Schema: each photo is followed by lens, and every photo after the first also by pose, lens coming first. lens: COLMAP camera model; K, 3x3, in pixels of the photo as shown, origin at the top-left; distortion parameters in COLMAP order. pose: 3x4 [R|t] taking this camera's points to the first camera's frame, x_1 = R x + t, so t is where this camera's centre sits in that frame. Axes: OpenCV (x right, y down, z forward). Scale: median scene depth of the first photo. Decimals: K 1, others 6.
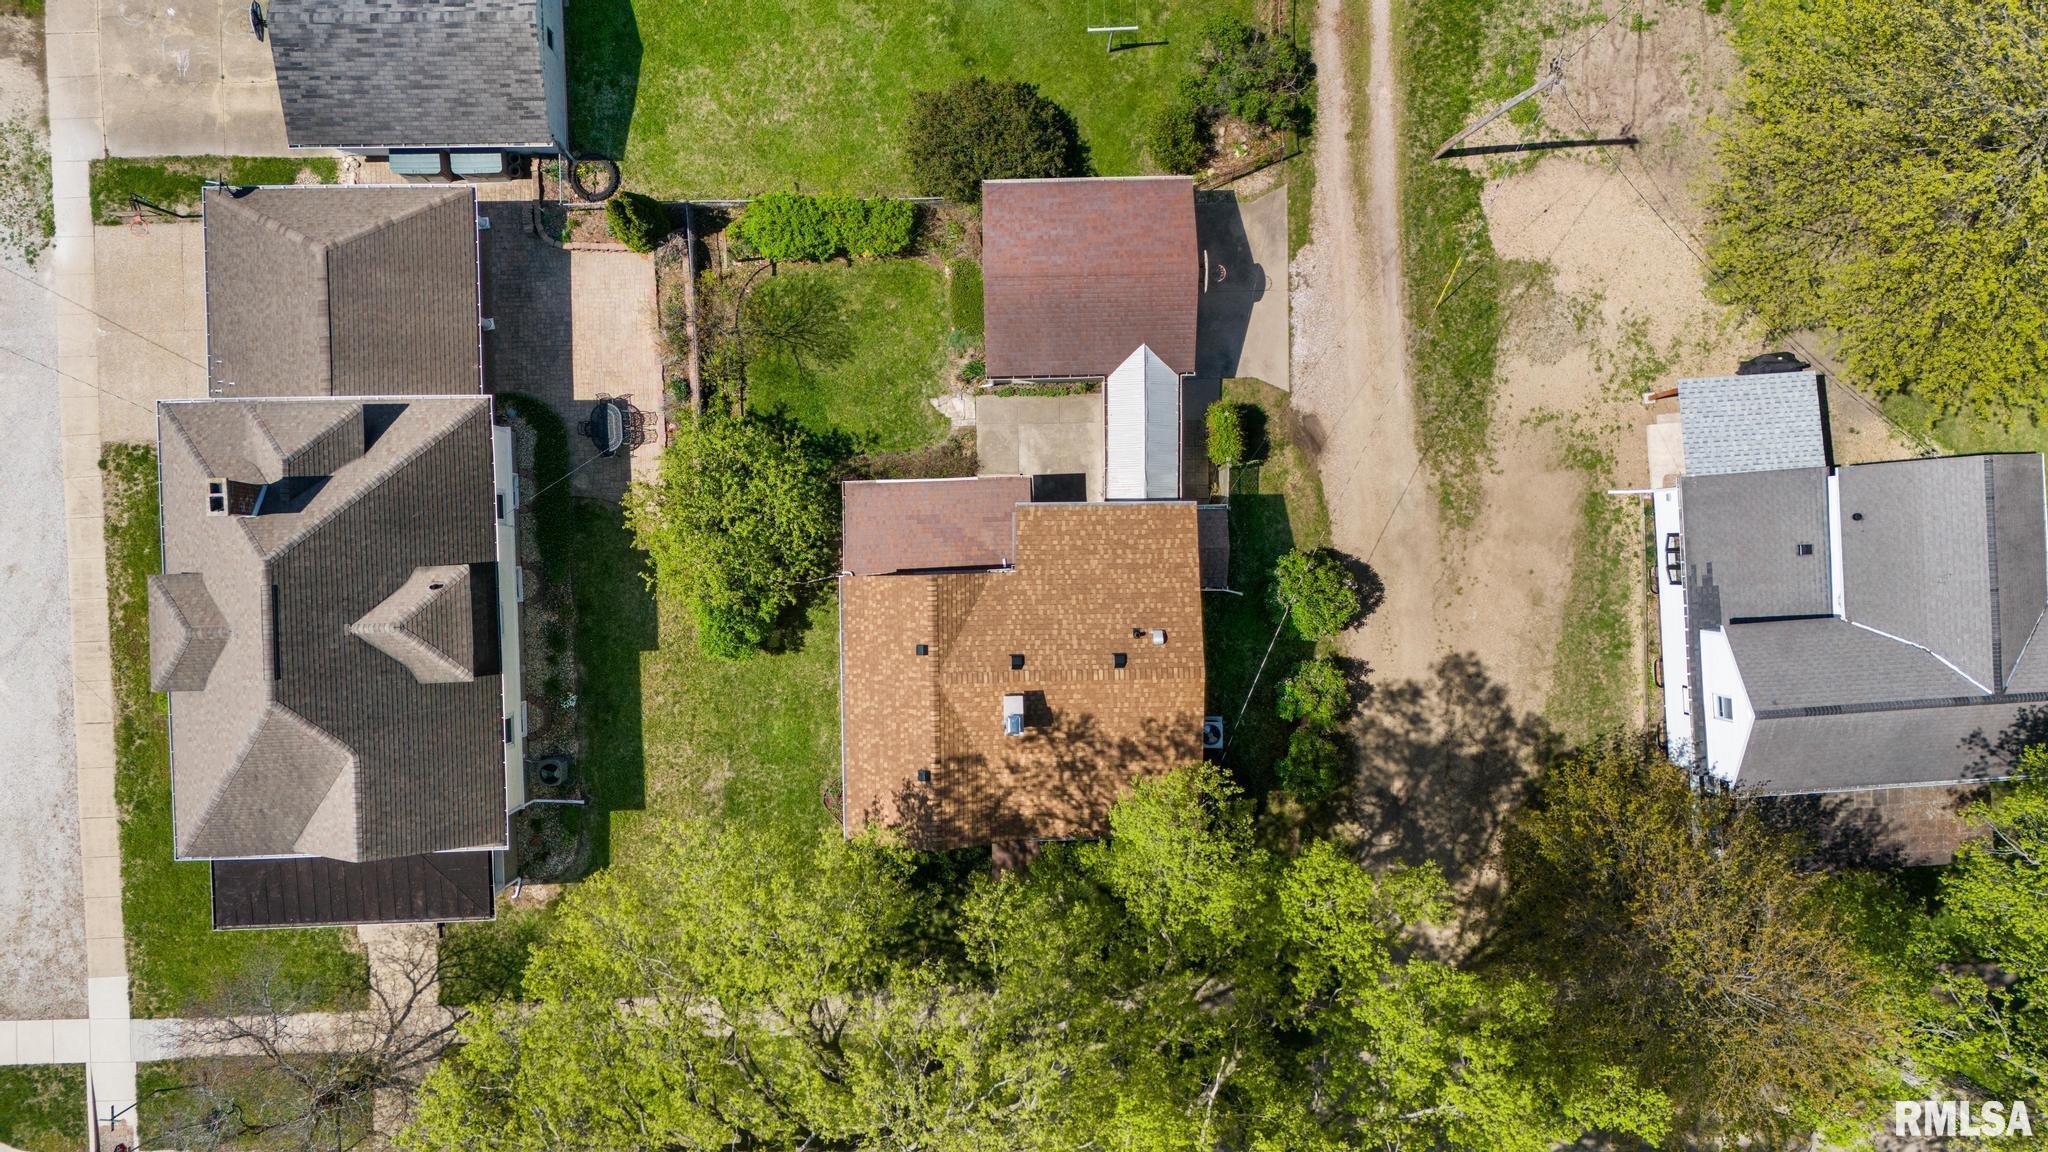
lens RADIAL K [[1495.3, 0, 1024.0], [0, 1495.3, 576.0], [0, 0, 1]] dist [0.071054, -0.079581]
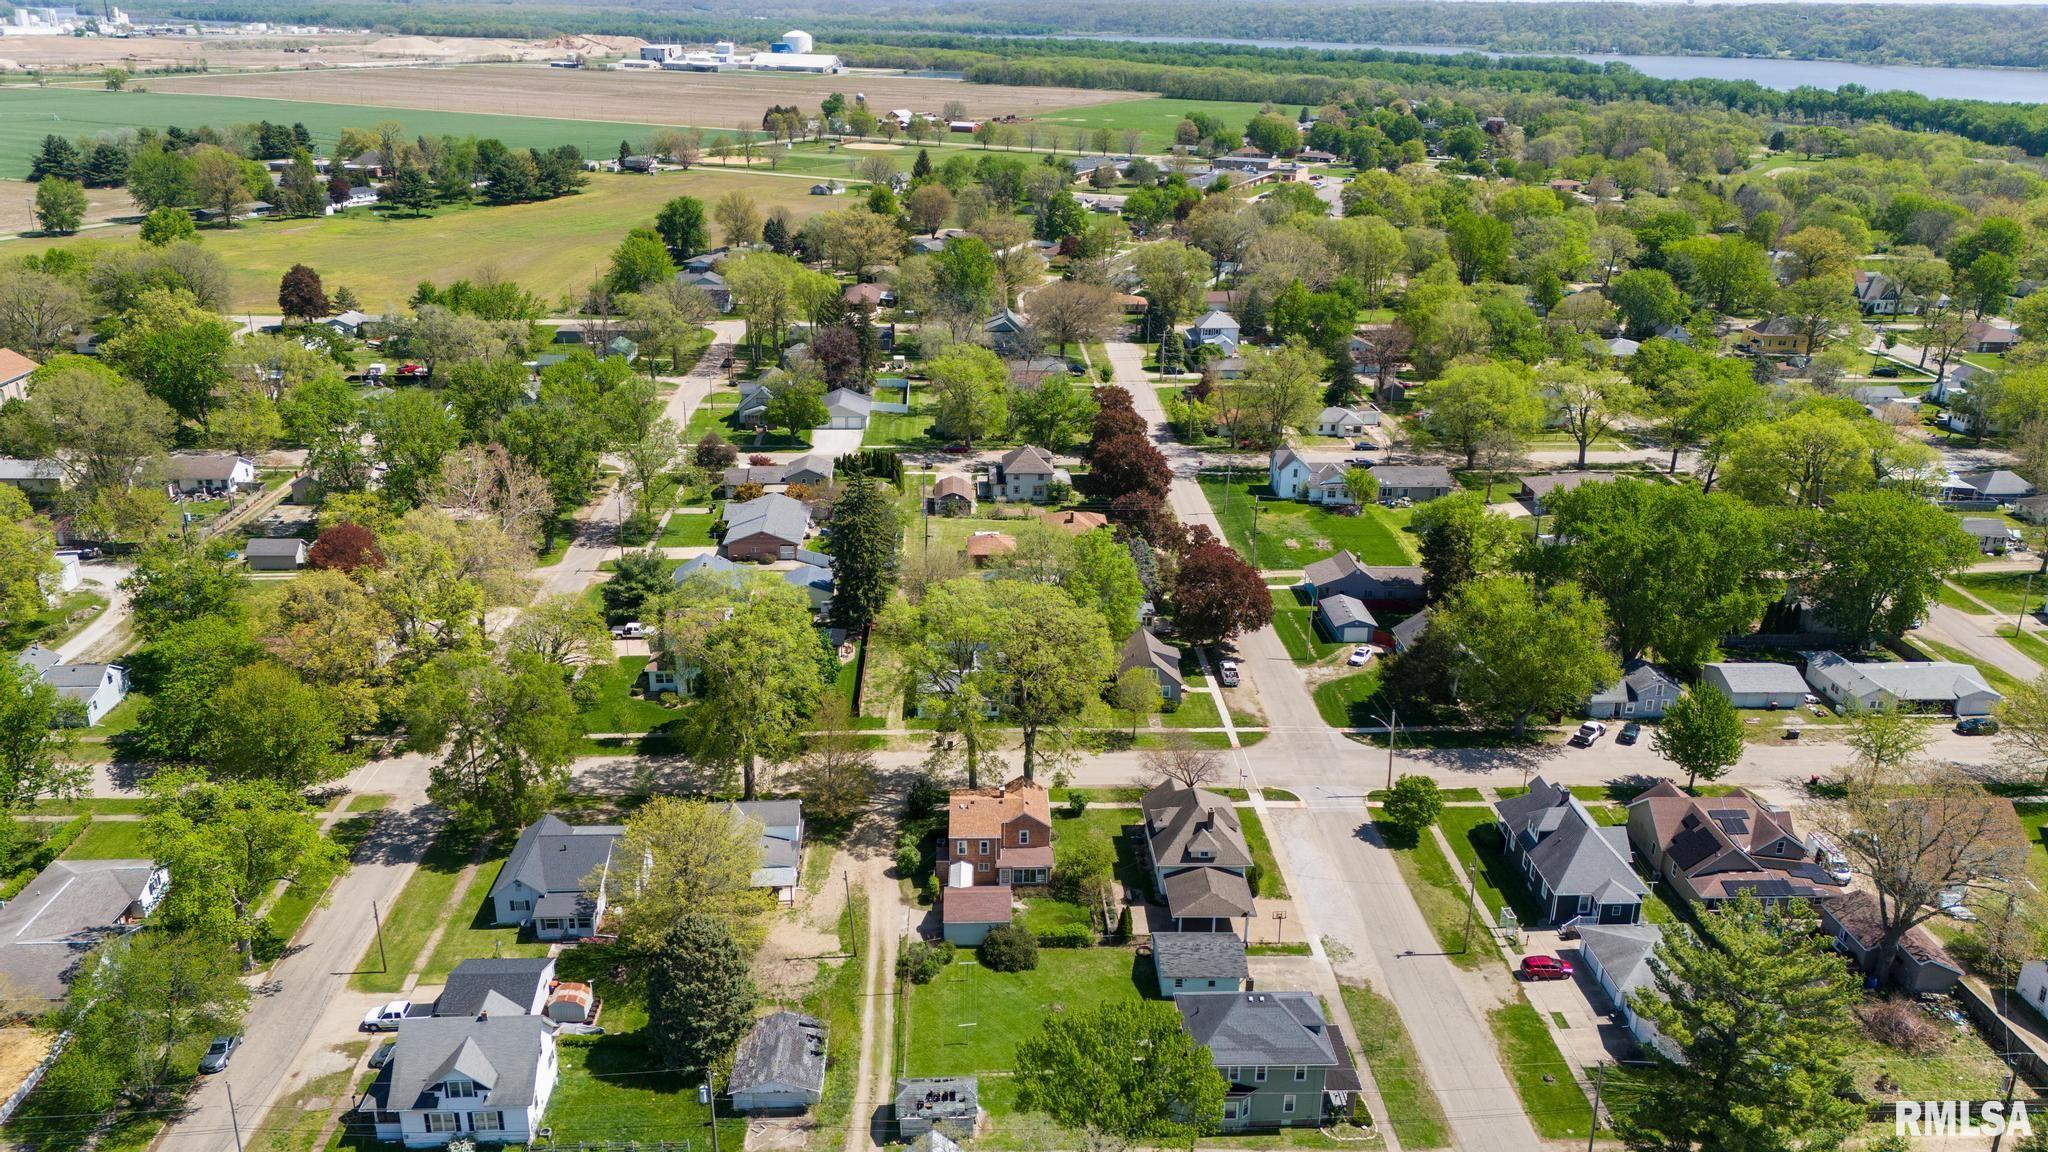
lens RADIAL K [[1482.1, 0, 1024.0], [0, 1482.1, 576.0], [0, 0, 1]] dist [0.049714, -0.056005]
pose [[-0.999631, -0.019998, -0.018391, 0.016323], [-0.009204, -0.387611, 0.921777, -2.625702], [-0.025562, 0.921606, 0.387284, -0.783018]]
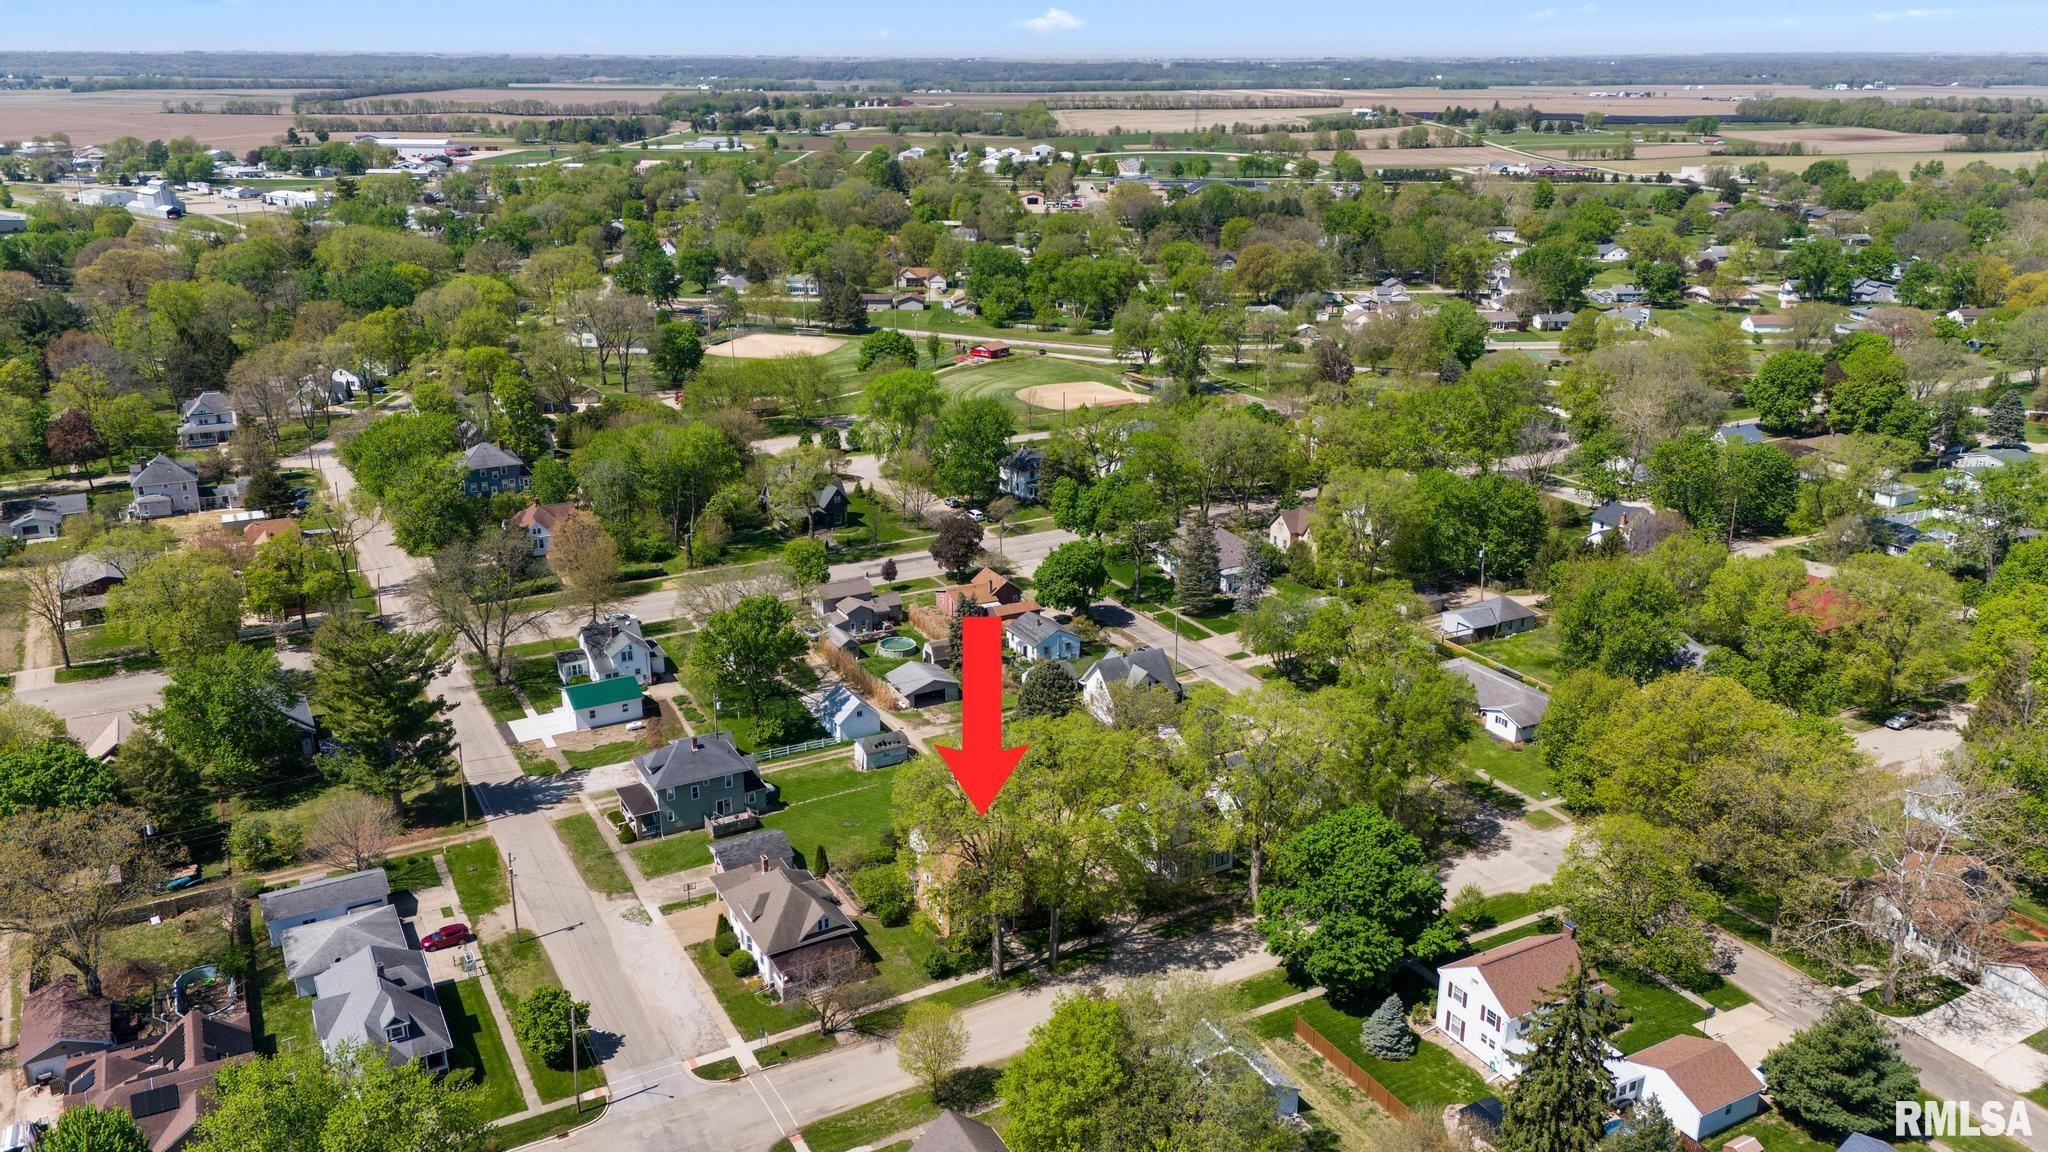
lens RADIAL K [[1495.3, 0, 1024.0], [0, 1495.3, 576.0], [0, 0, 1]] dist [0.071054, -0.079581]
pose [[0.889268, -0.159995, 0.428490, -1.193303], [0.456576, 0.254782, -0.852423, 2.731364], [0.027212, 0.953671, 0.299619, -0.675768]]
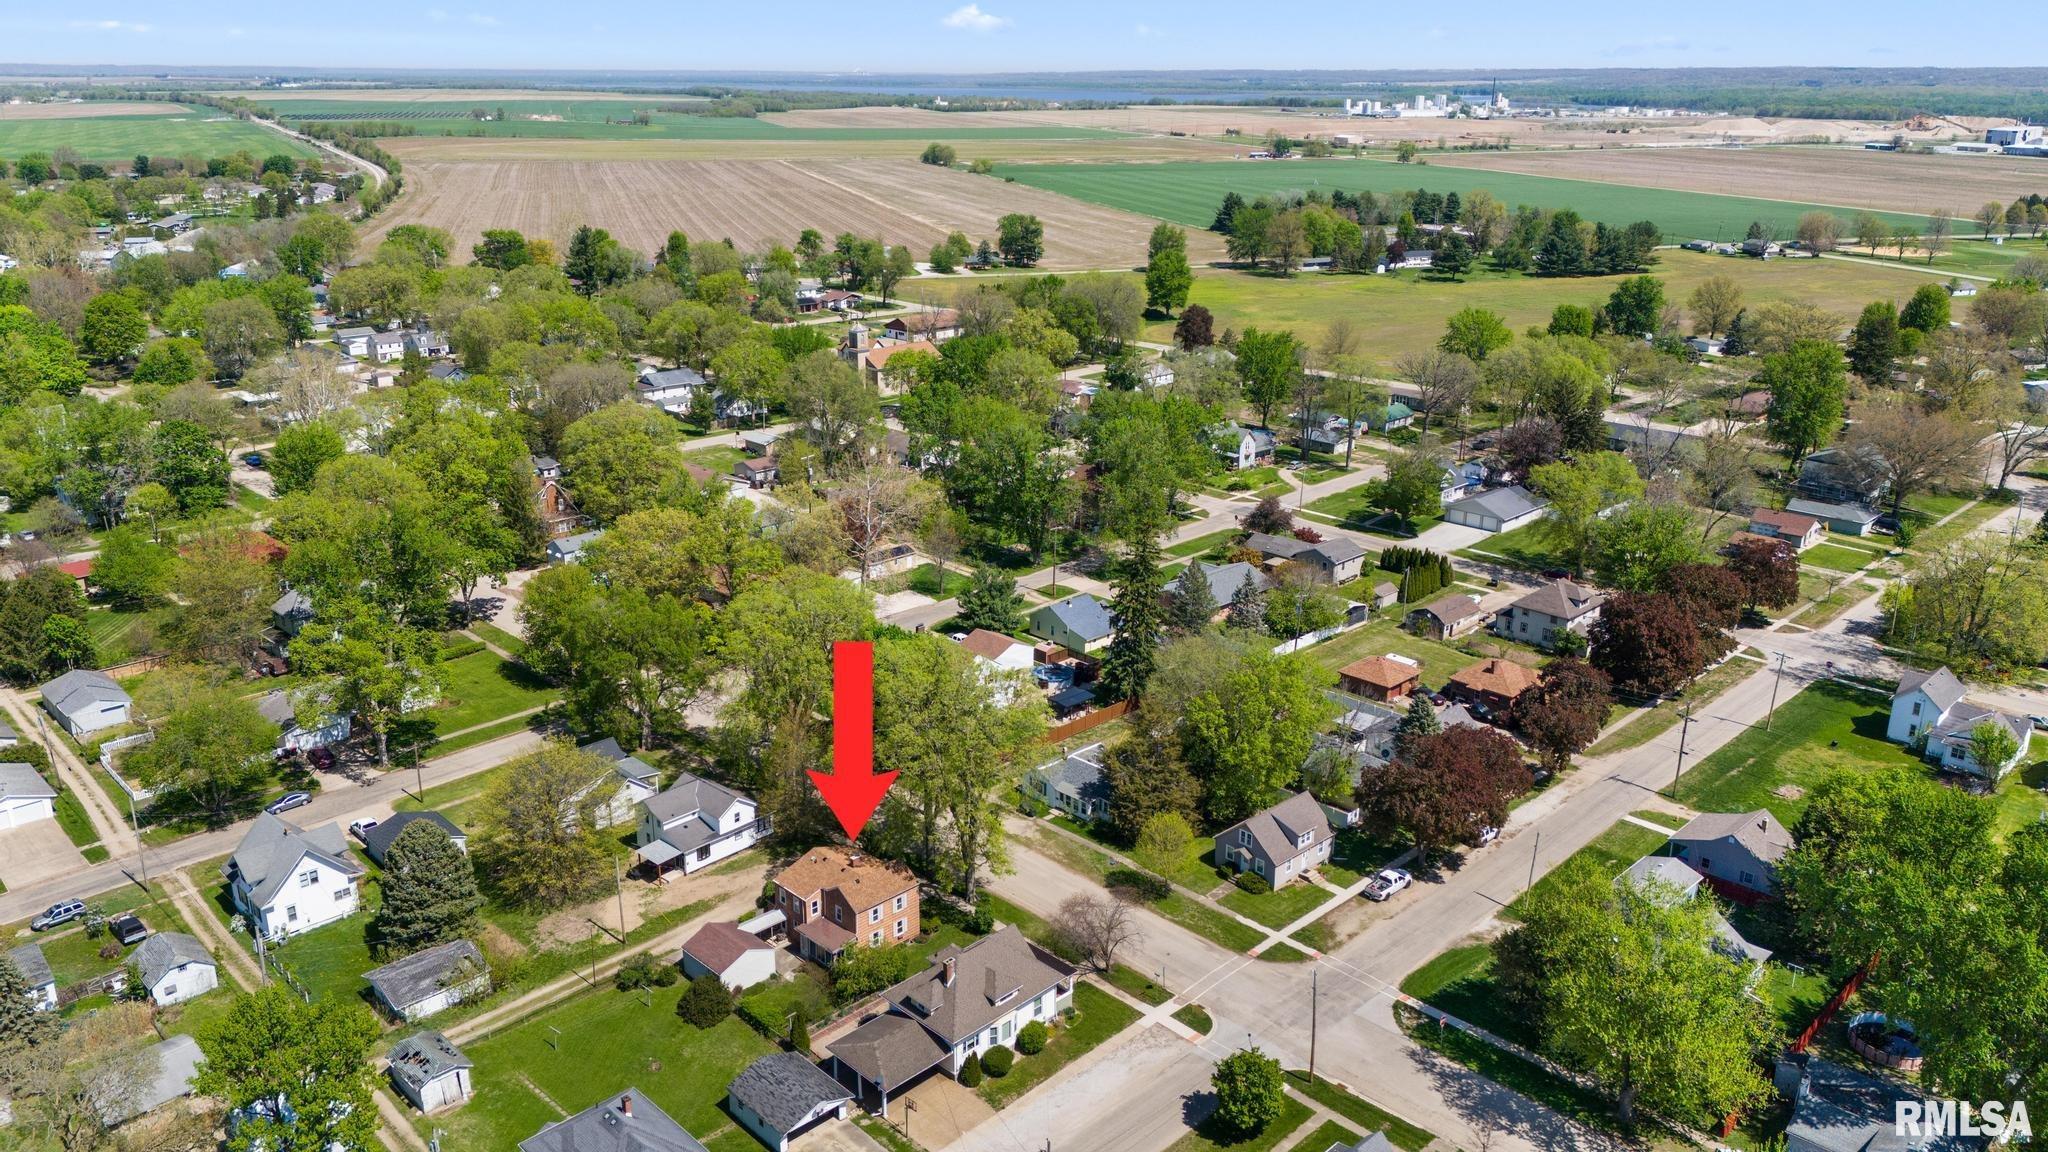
lens RADIAL K [[1495.3, 0, 1024.0], [0, 1495.3, 576.0], [0, 0, 1]] dist [0.071054, -0.079581]
pose [[-0.677183, -0.243257, 0.694442, -2.125585], [0.735699, -0.240570, 0.633145, -1.396336], [0.013045, 0.939655, 0.341874, -0.671481]]
